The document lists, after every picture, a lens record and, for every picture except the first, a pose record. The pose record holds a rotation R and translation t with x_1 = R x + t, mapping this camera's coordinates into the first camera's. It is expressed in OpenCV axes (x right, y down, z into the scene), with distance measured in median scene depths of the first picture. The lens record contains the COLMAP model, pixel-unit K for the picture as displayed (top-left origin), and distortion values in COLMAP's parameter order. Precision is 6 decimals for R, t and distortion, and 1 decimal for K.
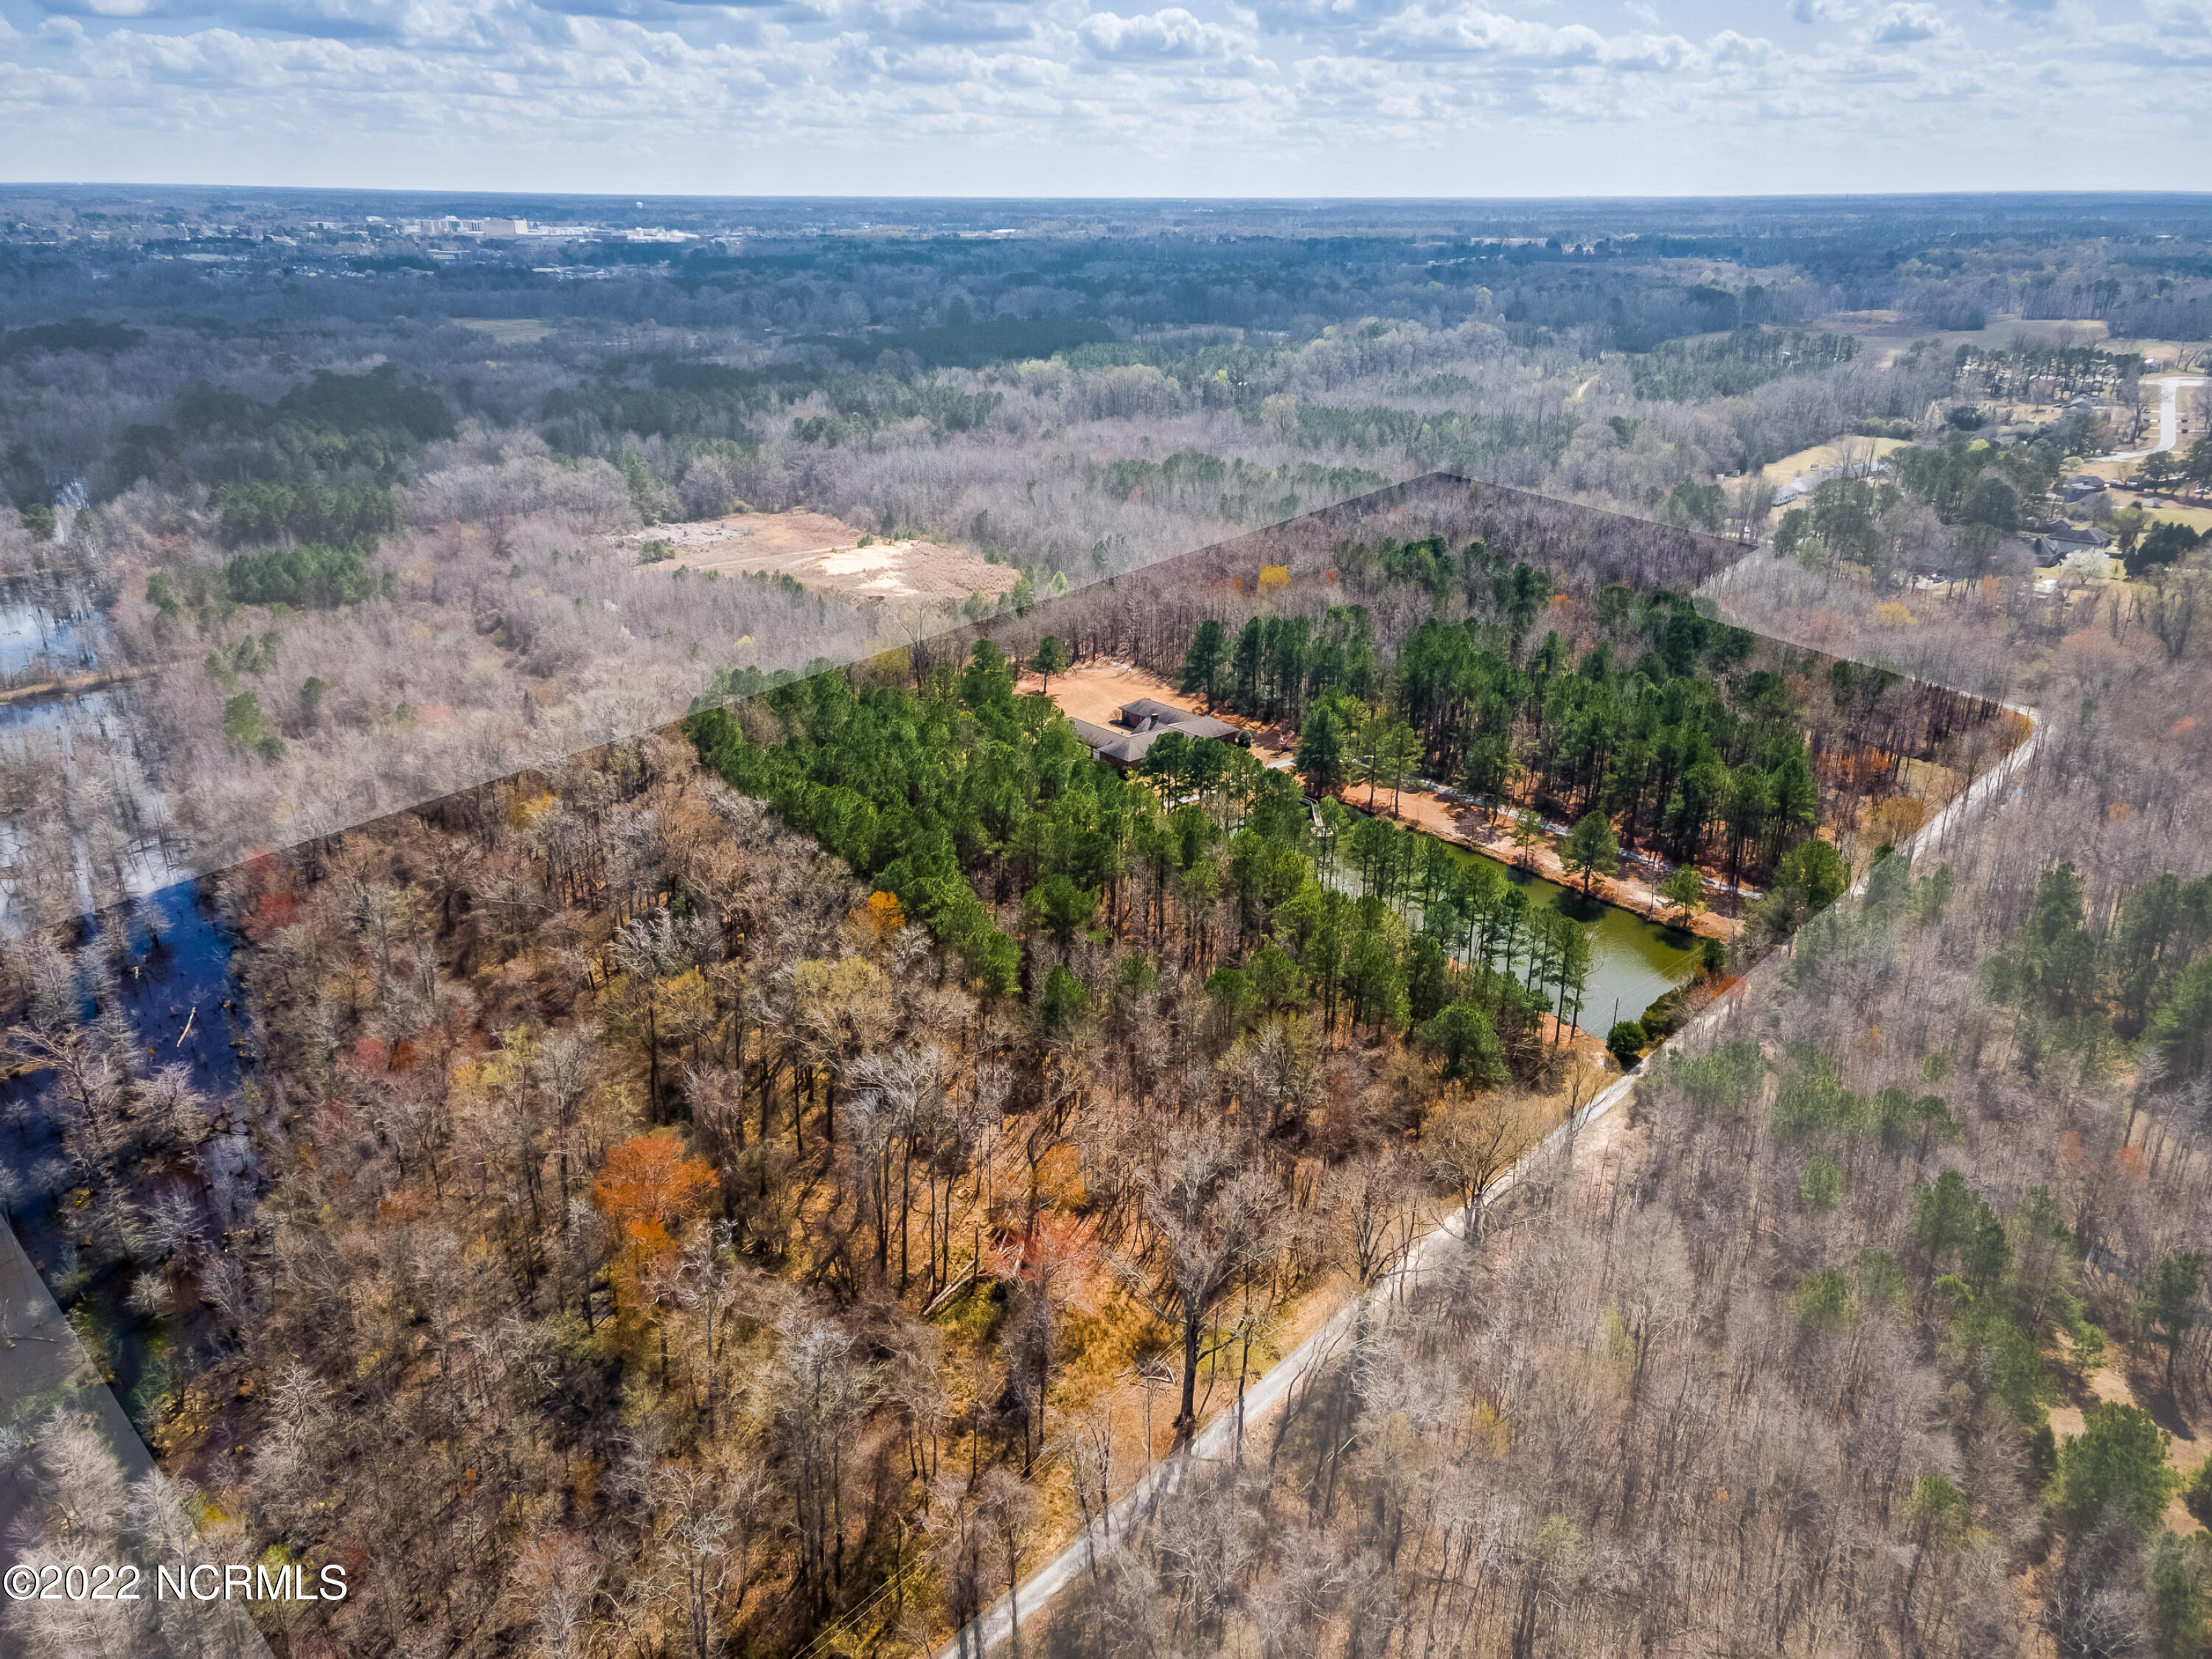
lens RADIAL K [[1674.7, 0, 1106.0], [0, 1674.7, 829.5], [0, 0, 1]] dist [0.027142, -0.002839]
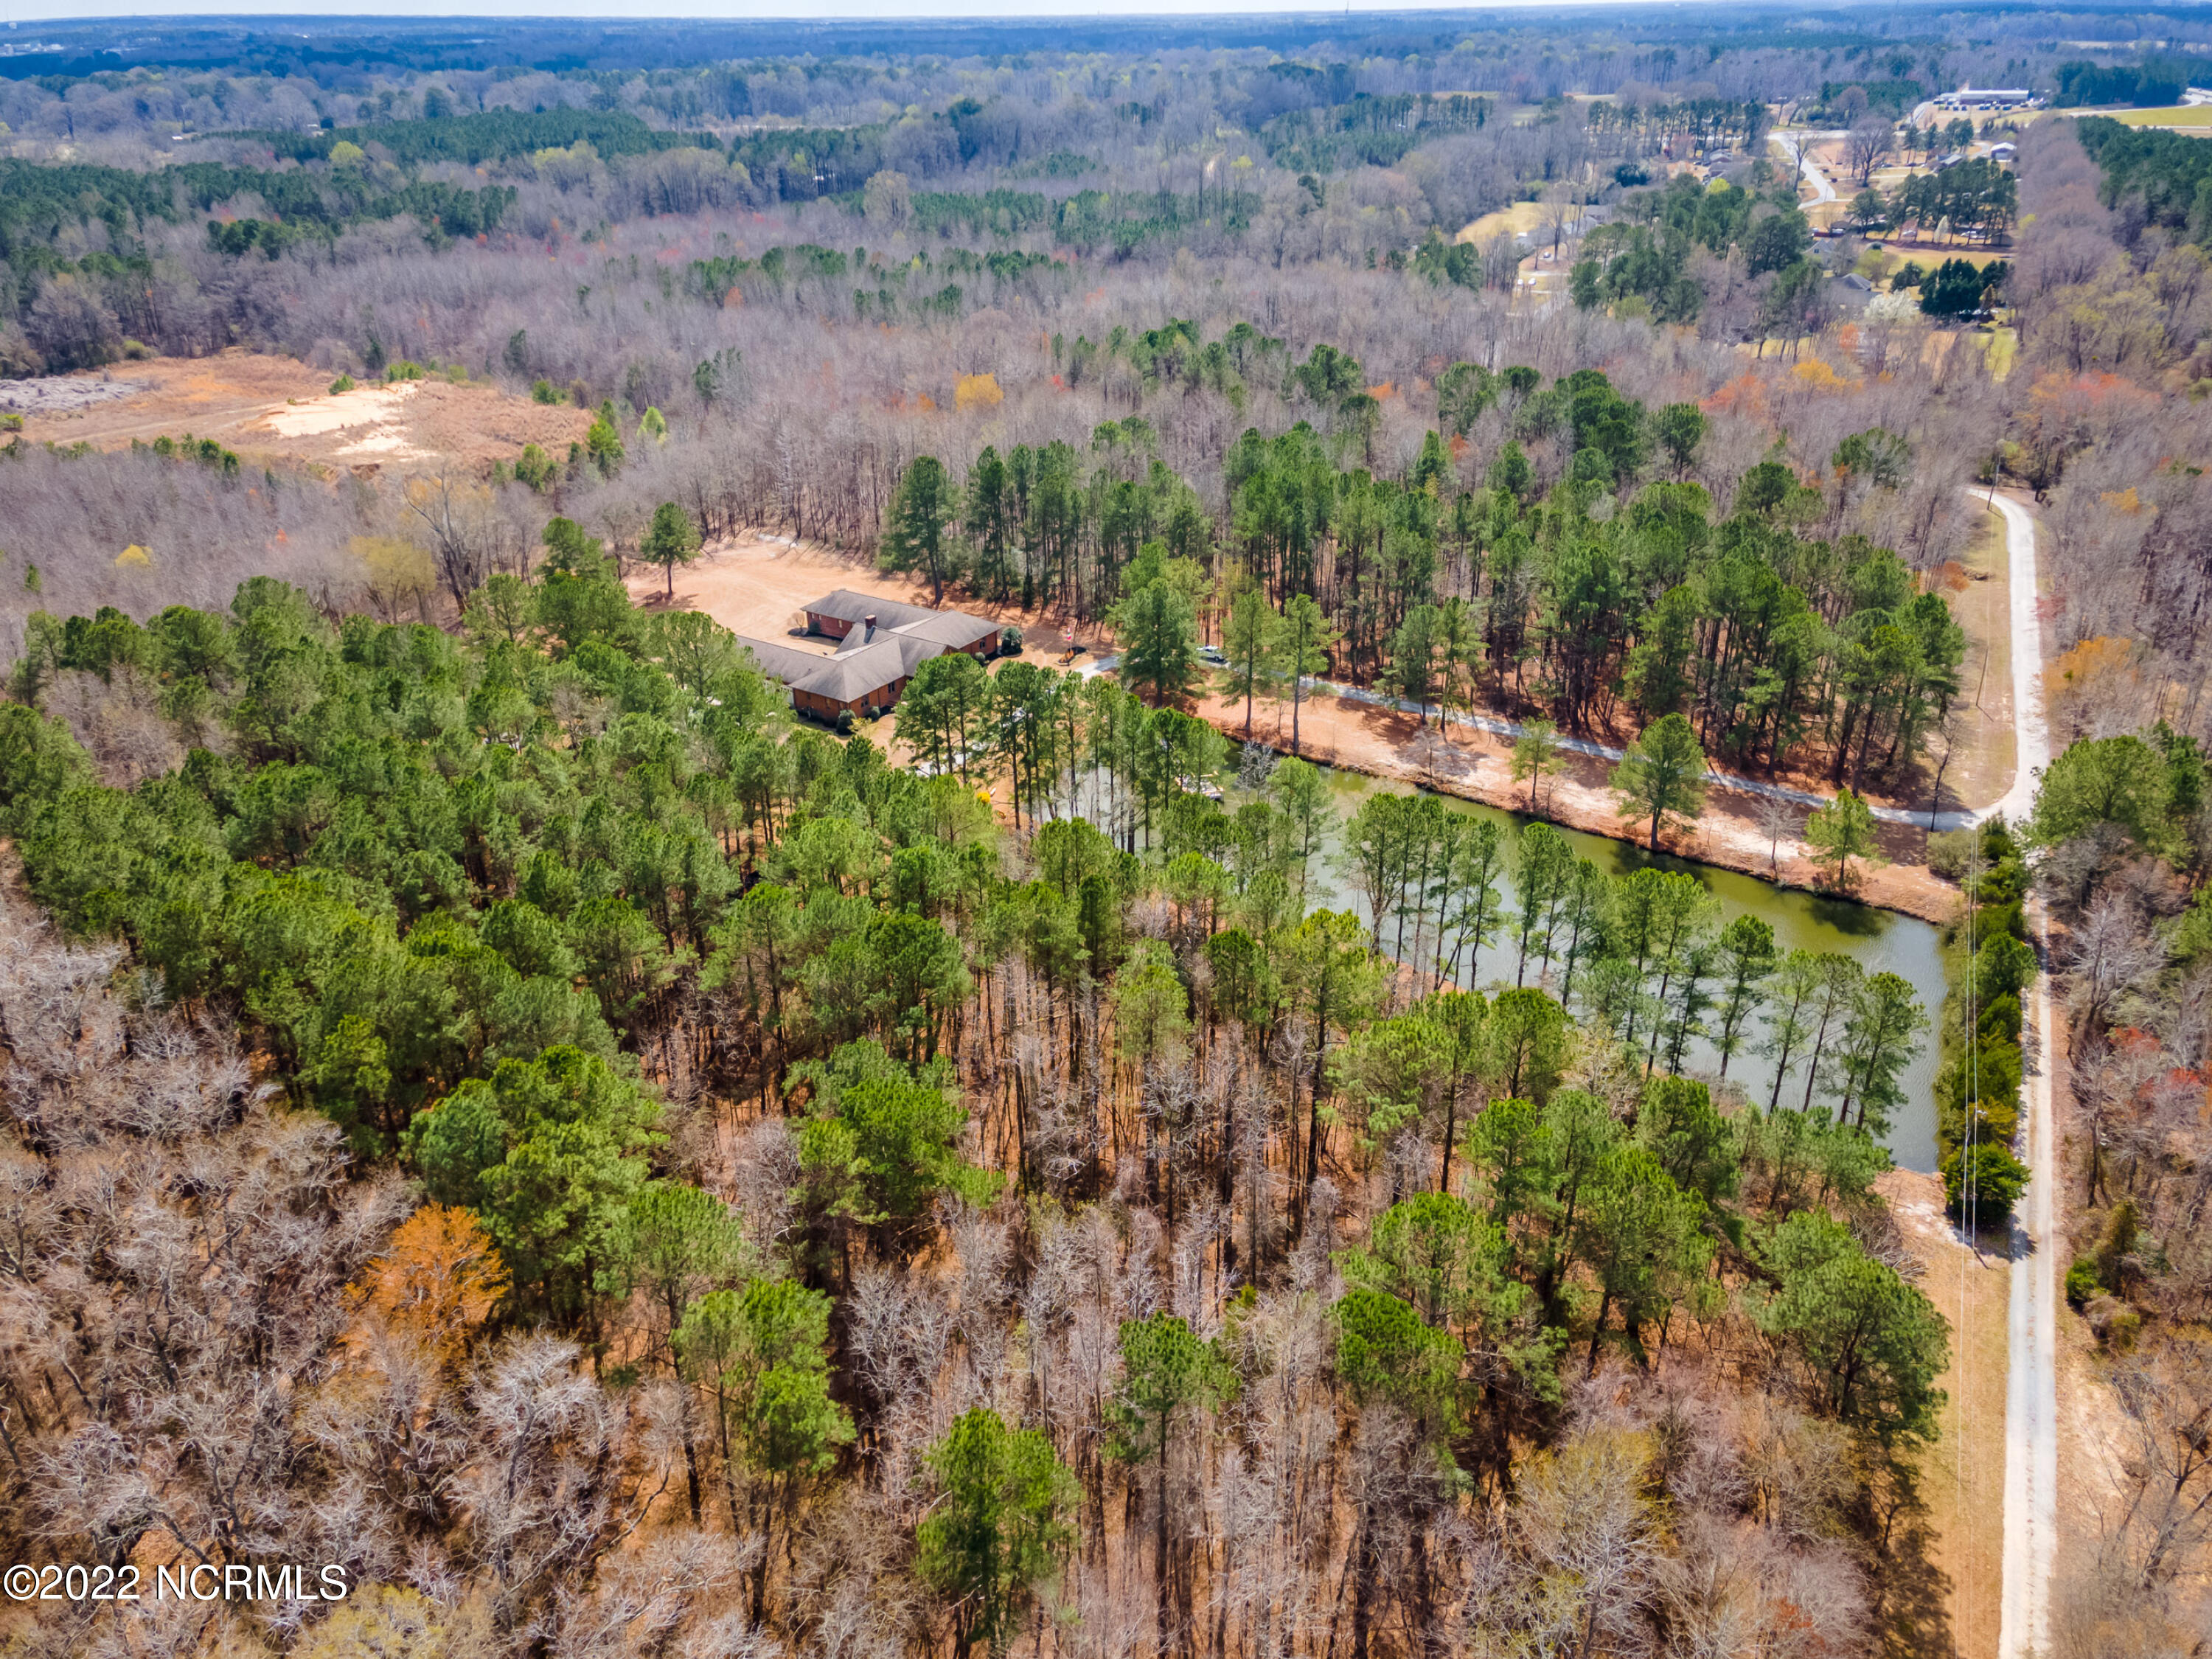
lens RADIAL K [[1582.9, 0, 1106.0], [0, 1582.9, 829.5], [0, 0, 1]] dist [0.011798, 0.060914]
pose [[0.960082, -0.138380, 0.243092, -0.036719], [0.113385, 0.986985, 0.114034, -0.043373], [-0.255708, -0.081919, 0.963277, 0.367010]]
